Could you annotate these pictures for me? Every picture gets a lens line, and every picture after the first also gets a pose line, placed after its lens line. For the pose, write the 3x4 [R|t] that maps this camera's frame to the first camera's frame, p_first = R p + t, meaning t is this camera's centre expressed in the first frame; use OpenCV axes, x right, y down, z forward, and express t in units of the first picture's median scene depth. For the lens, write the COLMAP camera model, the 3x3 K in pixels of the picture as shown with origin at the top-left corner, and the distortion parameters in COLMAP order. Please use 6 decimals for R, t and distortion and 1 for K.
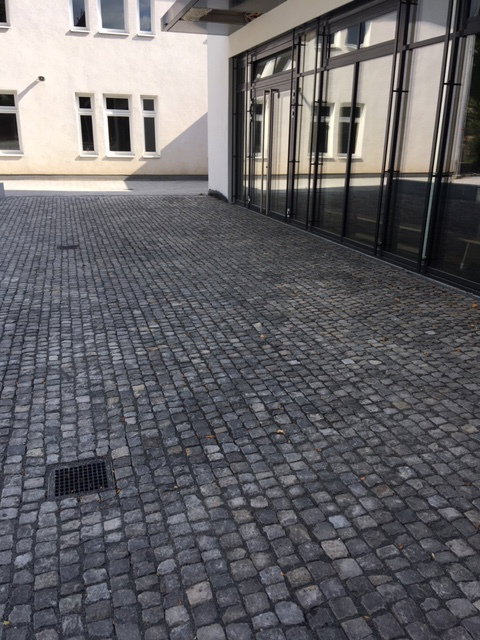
lens RADIAL K [[548.3, 0, 233.4], [0, 548.3, 319.0], [0, 0, 1]] dist [0.096124, -0.094617]
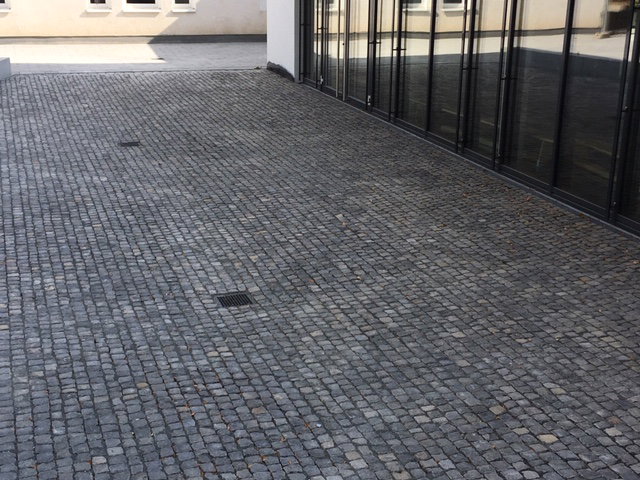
lens RADIAL K [[935.3, 0, 321.2], [0, 935.3, 239.7], [0, 0, 1]] dist [0.075108, 0.000000]
pose [[0.999223, -0.007775, 0.038650, -0.069313], [0.008077, 0.999938, -0.007661, 0.073321], [-0.038588, 0.007967, 0.999223, -0.949592]]
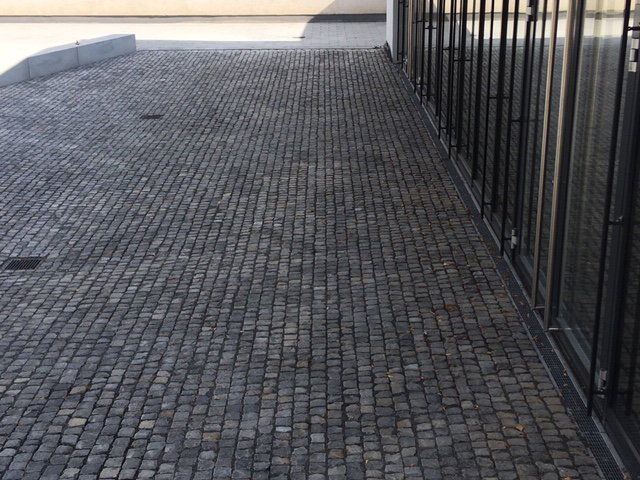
lens RADIAL K [[935.3, 0, 319.5], [0, 935.3, 240.9], [0, 0, 1]] dist [0.075108, 0.000000]
pose [[0.957572, 0.073794, -0.278587, 0.762698], [-0.069838, 0.997267, 0.024113, 0.045423], [0.279605, -0.003634, 0.960108, -0.829430]]
